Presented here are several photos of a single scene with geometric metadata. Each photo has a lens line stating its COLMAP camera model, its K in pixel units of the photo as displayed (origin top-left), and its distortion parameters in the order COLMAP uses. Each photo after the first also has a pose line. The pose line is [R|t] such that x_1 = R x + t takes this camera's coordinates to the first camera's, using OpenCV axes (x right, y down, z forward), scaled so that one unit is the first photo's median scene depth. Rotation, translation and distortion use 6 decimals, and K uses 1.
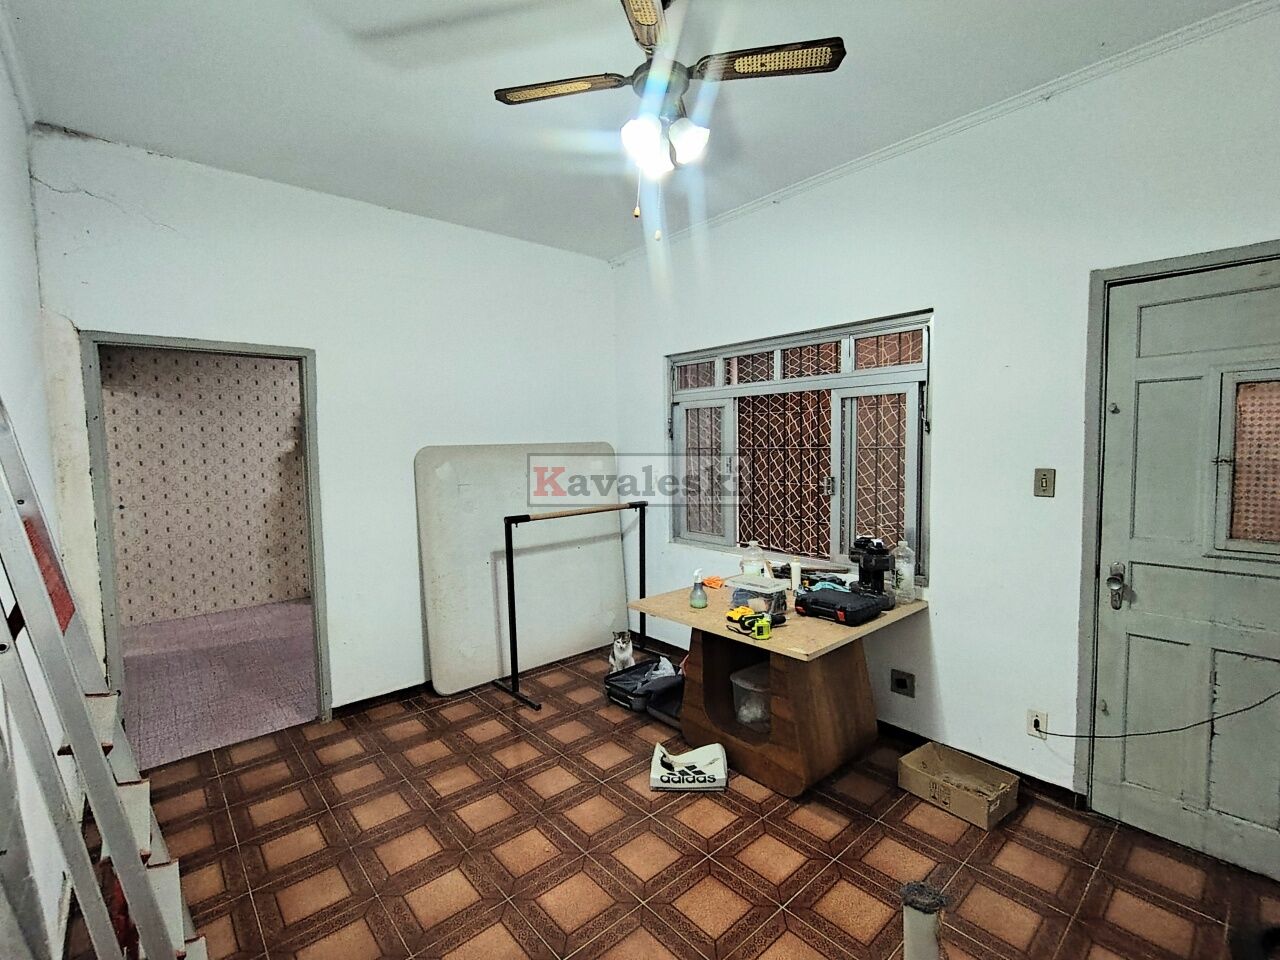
lens RADIAL K [[582.0, 0, 638.8], [0, 582.0, 479.6], [0, 0, 1]] dist [-0.003469, 0.003347]
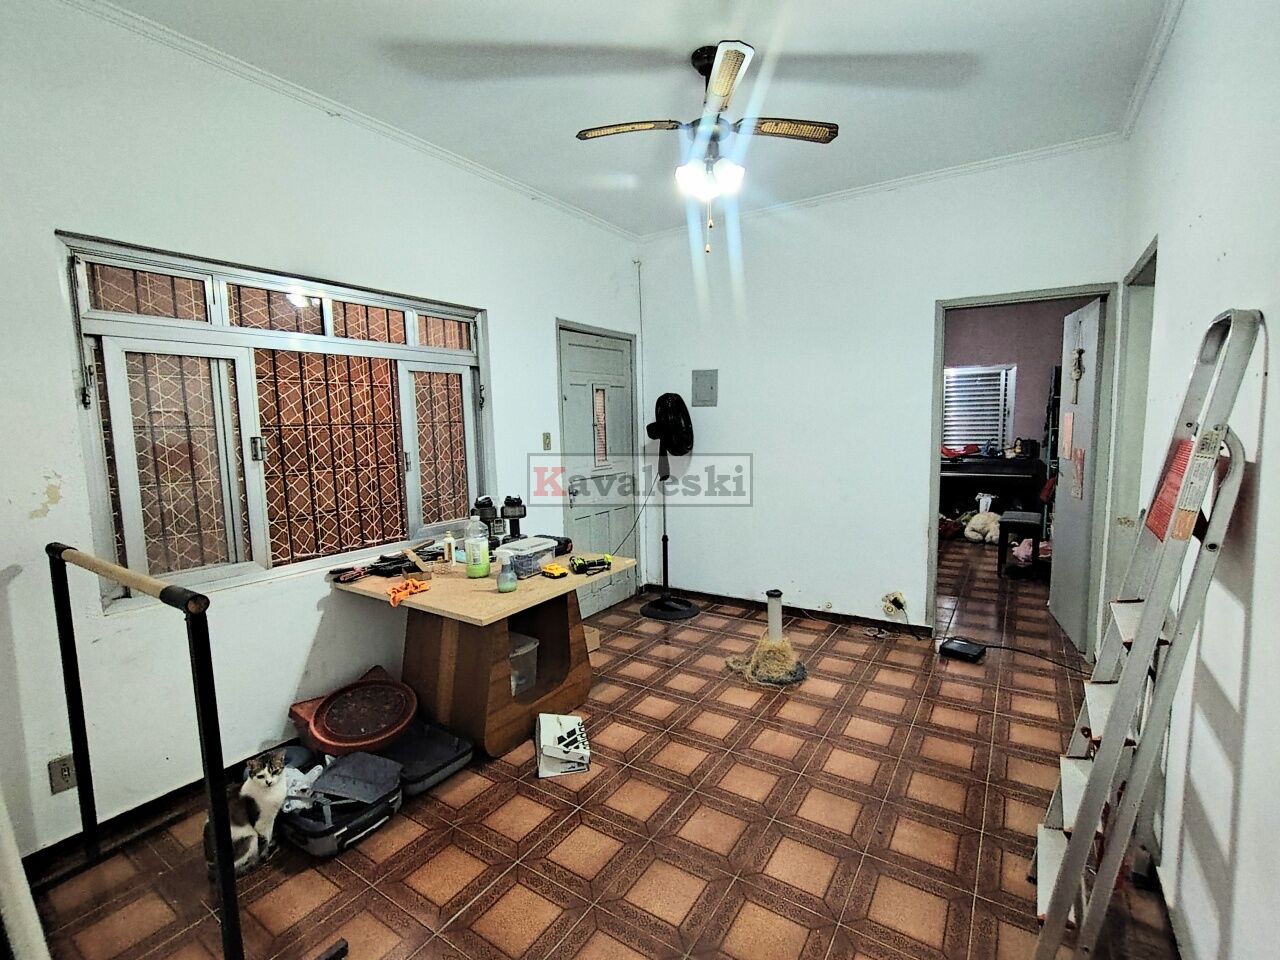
lens RADIAL K [[582.0, 0, 644.0], [0, 582.0, 480.1], [0, 0, 1]] dist [-0.003469, 0.003347]
pose [[-0.263056, -0.079666, 0.961486, -0.801758], [0.085629, 0.990724, 0.105516, -0.030192], [-0.960973, 0.110088, -0.253795, 0.995510]]
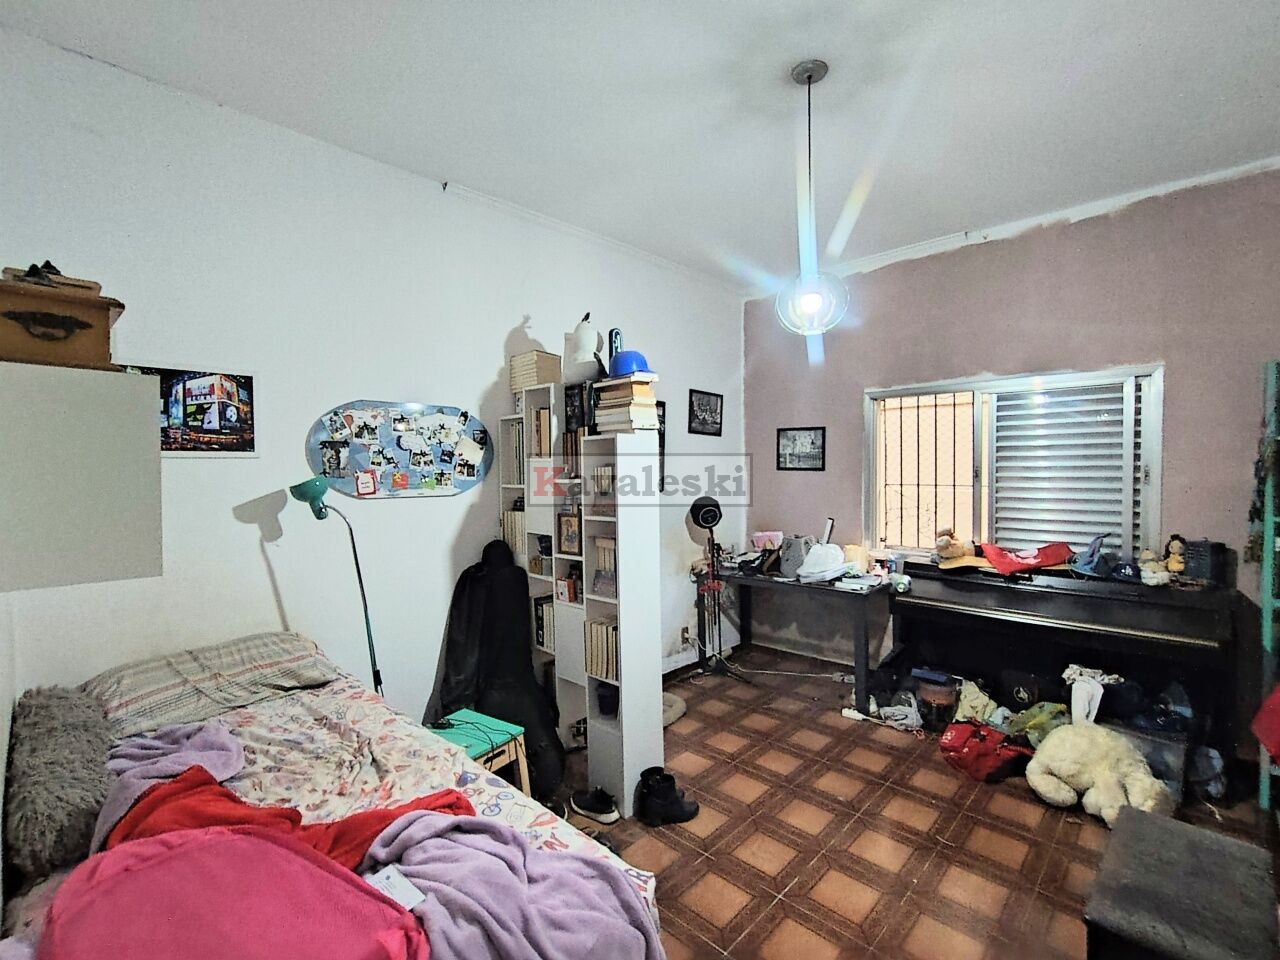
lens RADIAL K [[582.0, 0, 644.2], [0, 582.0, 482.3], [0, 0, 1]] dist [-0.003469, 0.003347]
pose [[-0.081258, -0.001298, 0.996692, -0.760569], [0.070559, 0.997483, 0.007052, -0.028071], [-0.994192, 0.070899, -0.080961, 0.948580]]
